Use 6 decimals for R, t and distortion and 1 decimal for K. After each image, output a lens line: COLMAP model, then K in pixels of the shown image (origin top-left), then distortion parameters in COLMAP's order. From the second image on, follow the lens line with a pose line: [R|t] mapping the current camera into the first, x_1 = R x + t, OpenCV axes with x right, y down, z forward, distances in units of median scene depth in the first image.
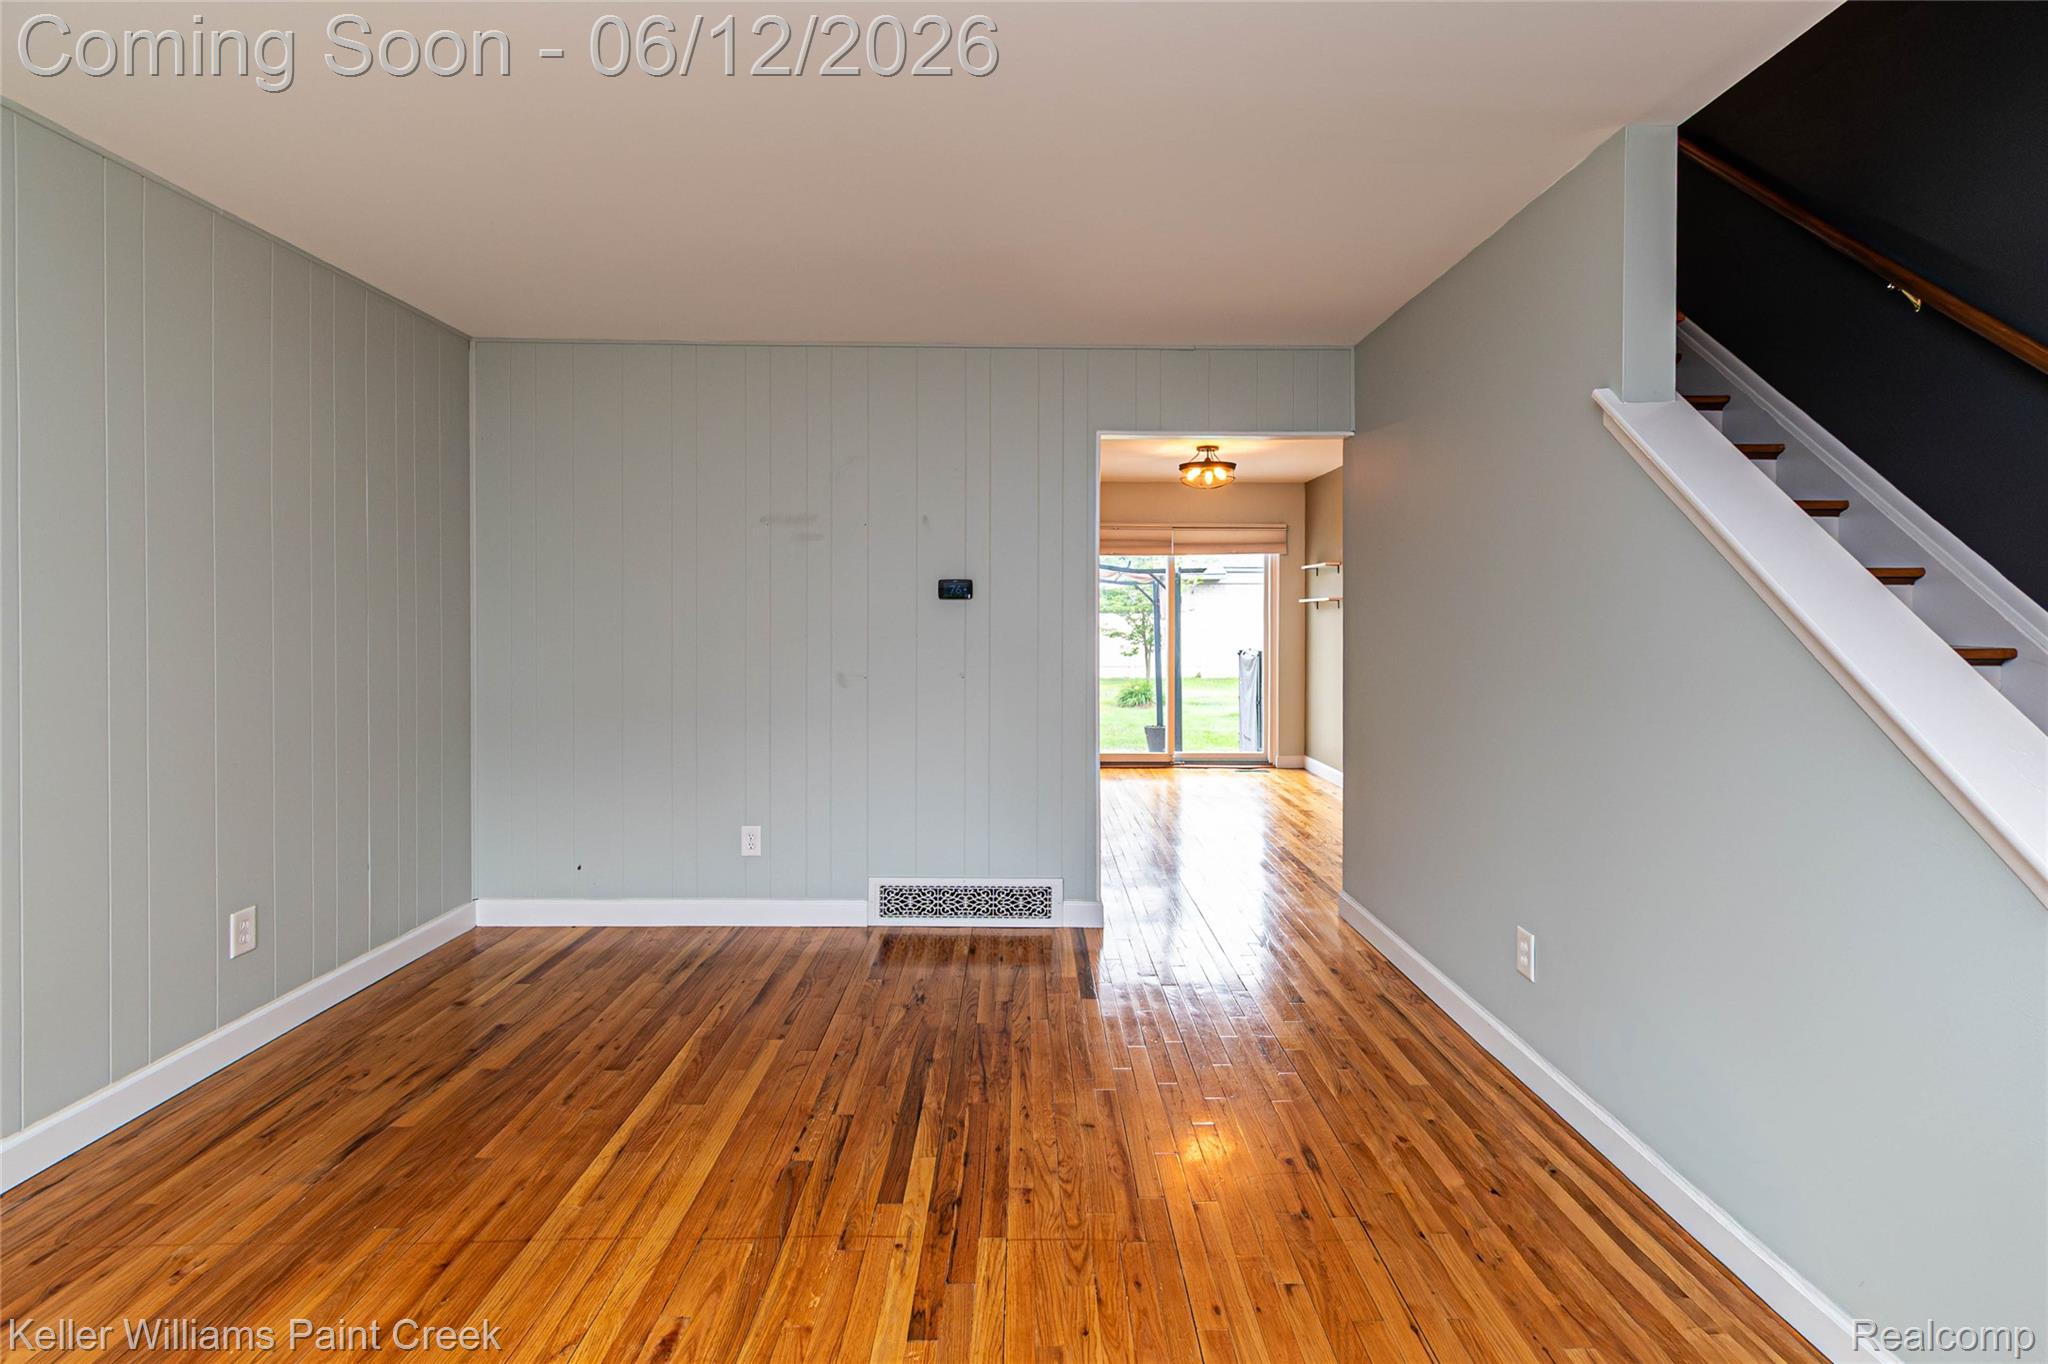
lens RADIAL K [[920.7, 0, 1032.3], [0, 920.7, 627.5], [0, 0, 1]] dist [0.000508, -0.000243]
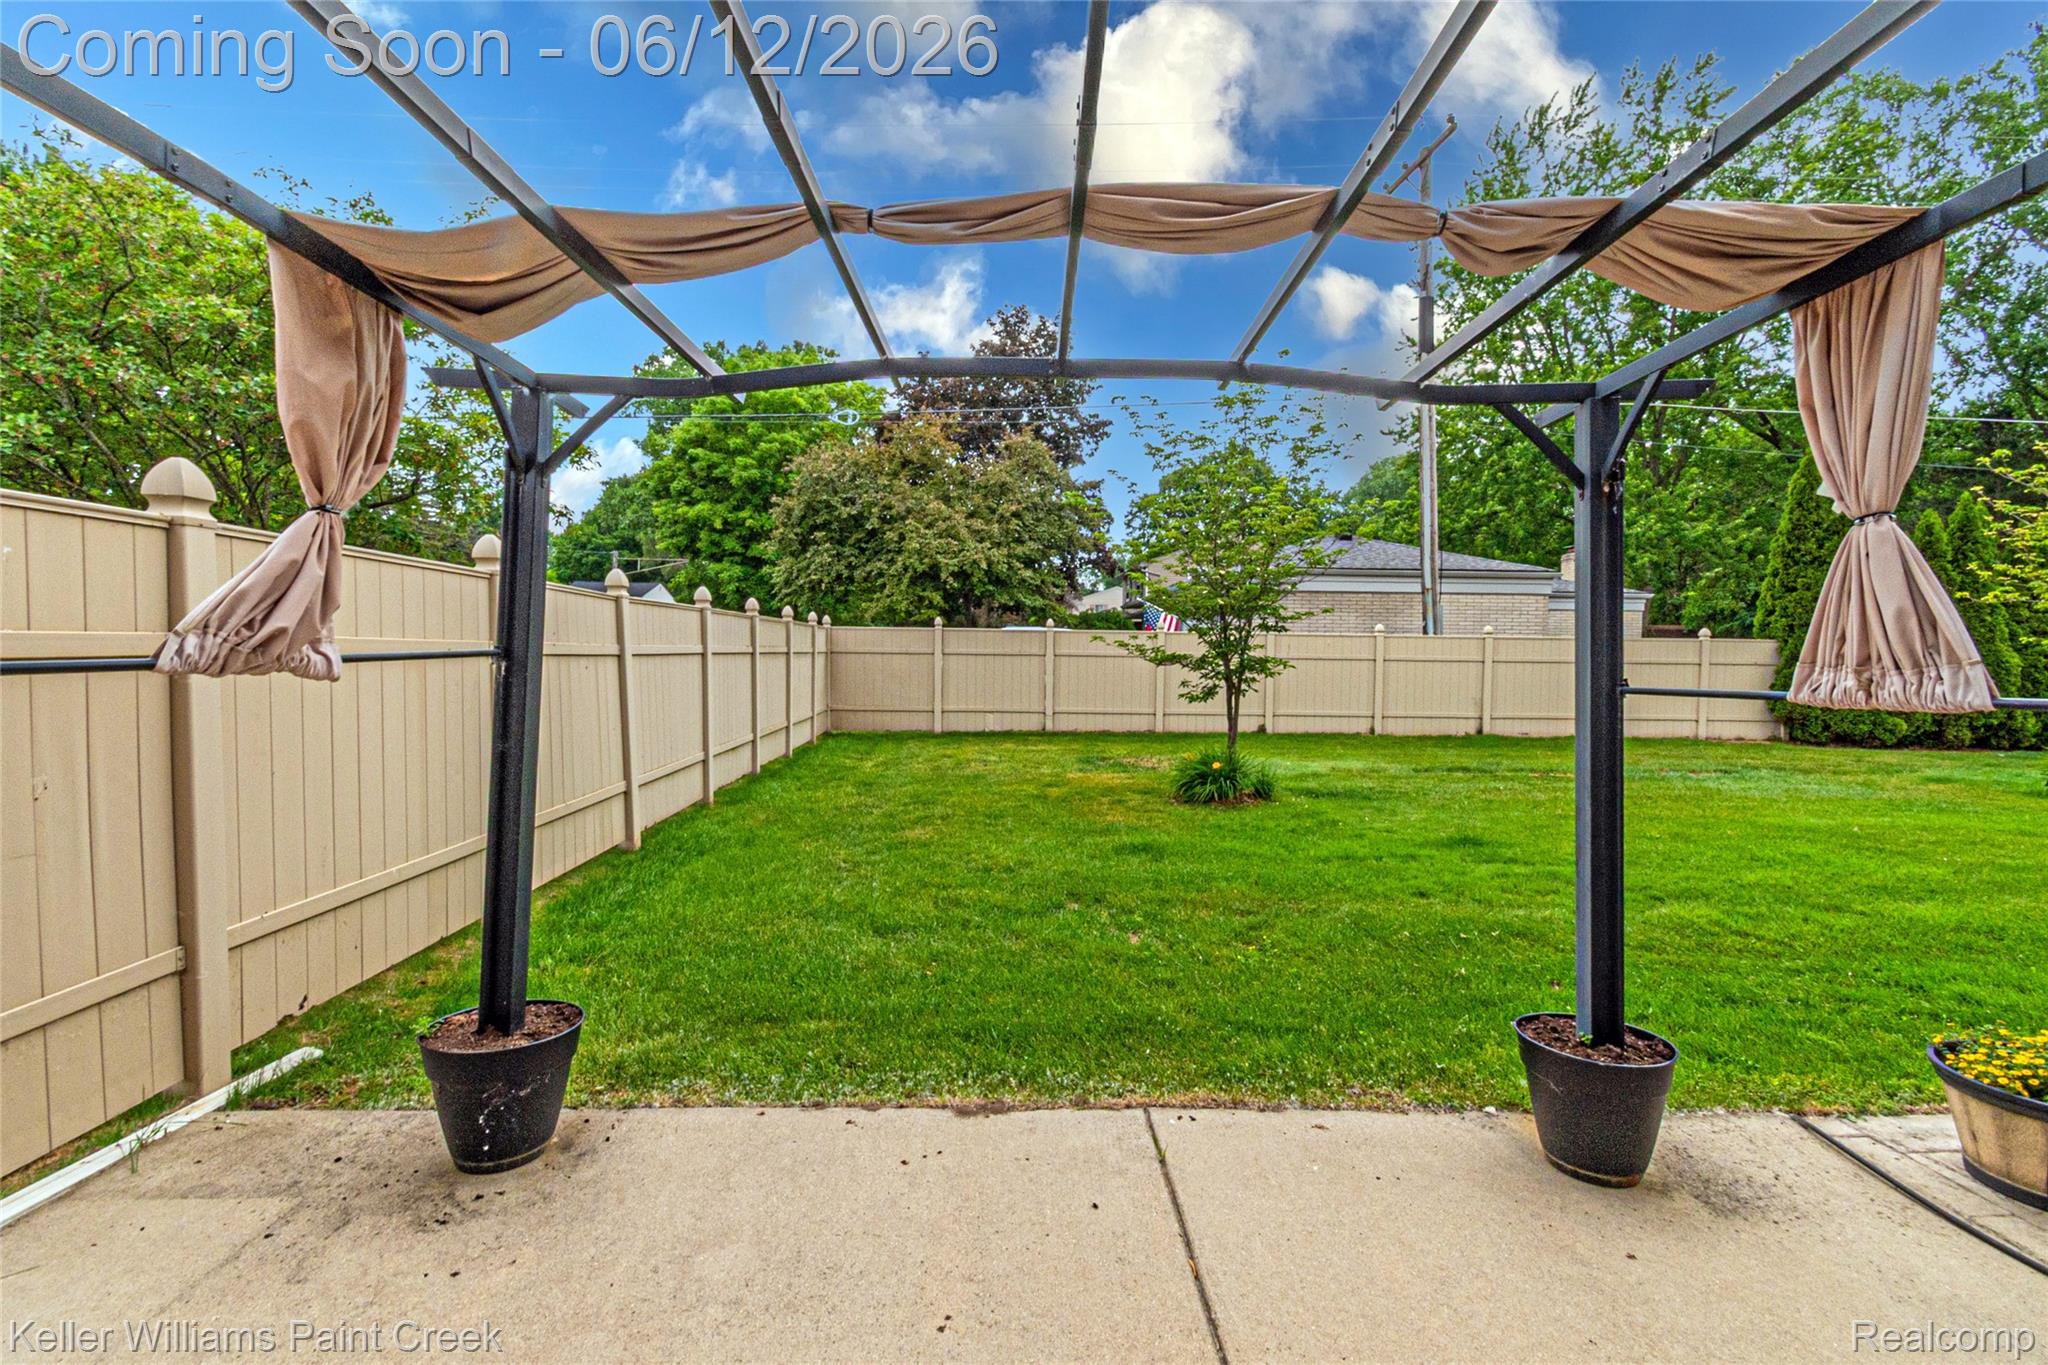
lens RADIAL K [[942.4, 0, 1008.4], [0, 942.4, 649.2], [0, 0, 1]] dist [0.003196, 0.000353]
pose [[0.999869, 0.011435, 0.011451, -0.042291], [-0.011300, 0.999867, -0.011788, 0.070836], [-0.011585, 0.011657, 0.999865, 3.546290]]
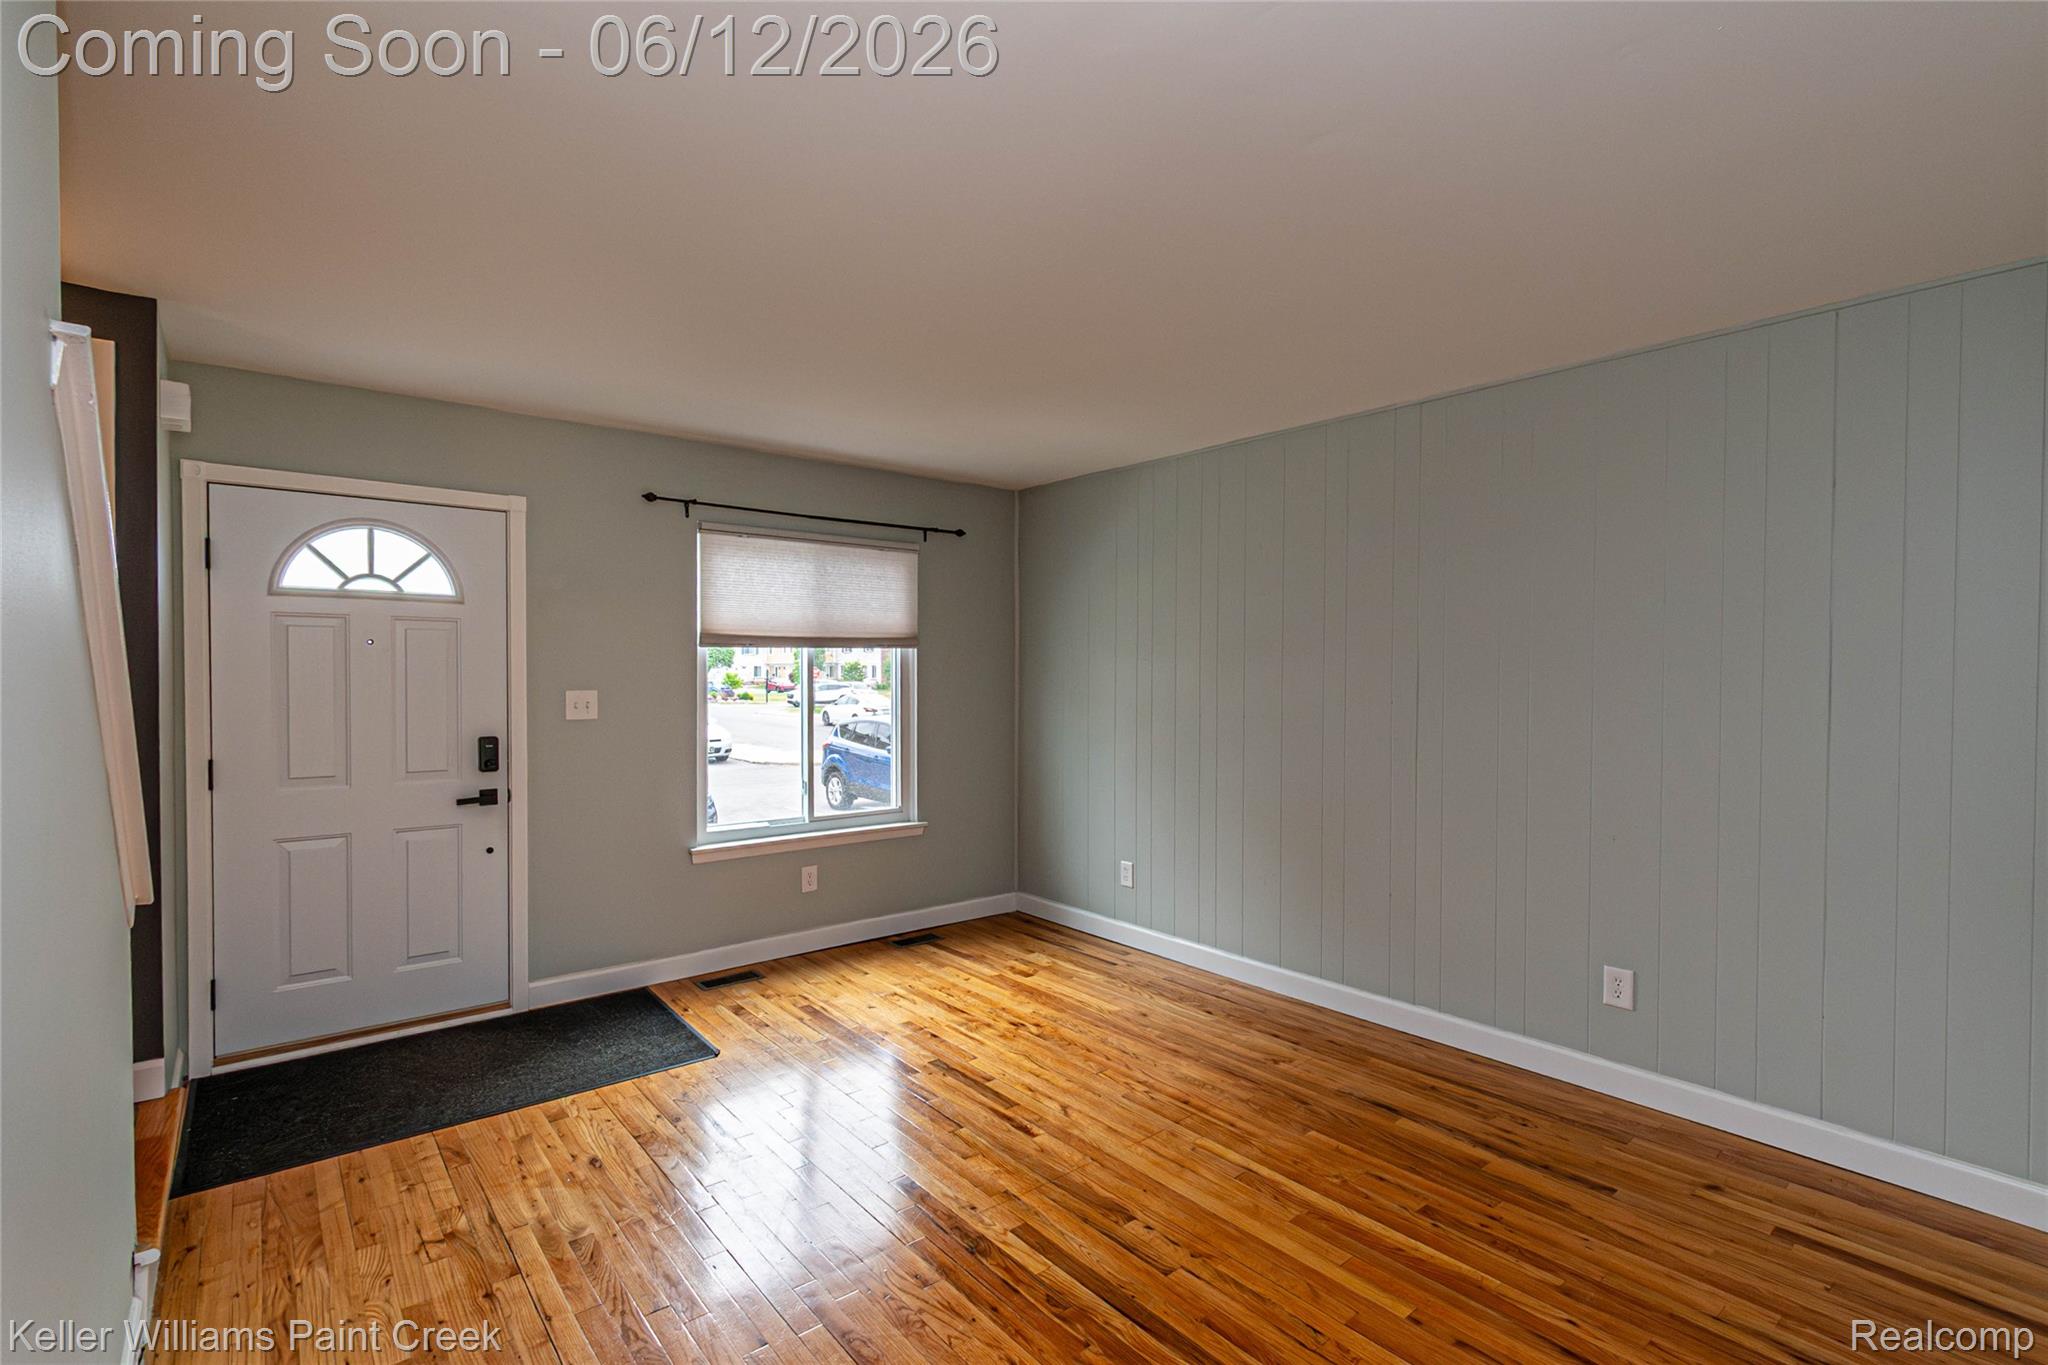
lens RADIAL K [[945.4, 0, 1026.6], [0, 945.4, 687.7], [0, 0, 1]] dist [-0.000176, 0.000034]
pose [[-0.775483, 0.006135, -0.631339, 0.473852], [-0.011836, 0.999636, 0.024251, -0.061102], [0.631258, 0.026279, -0.775128, 1.566160]]
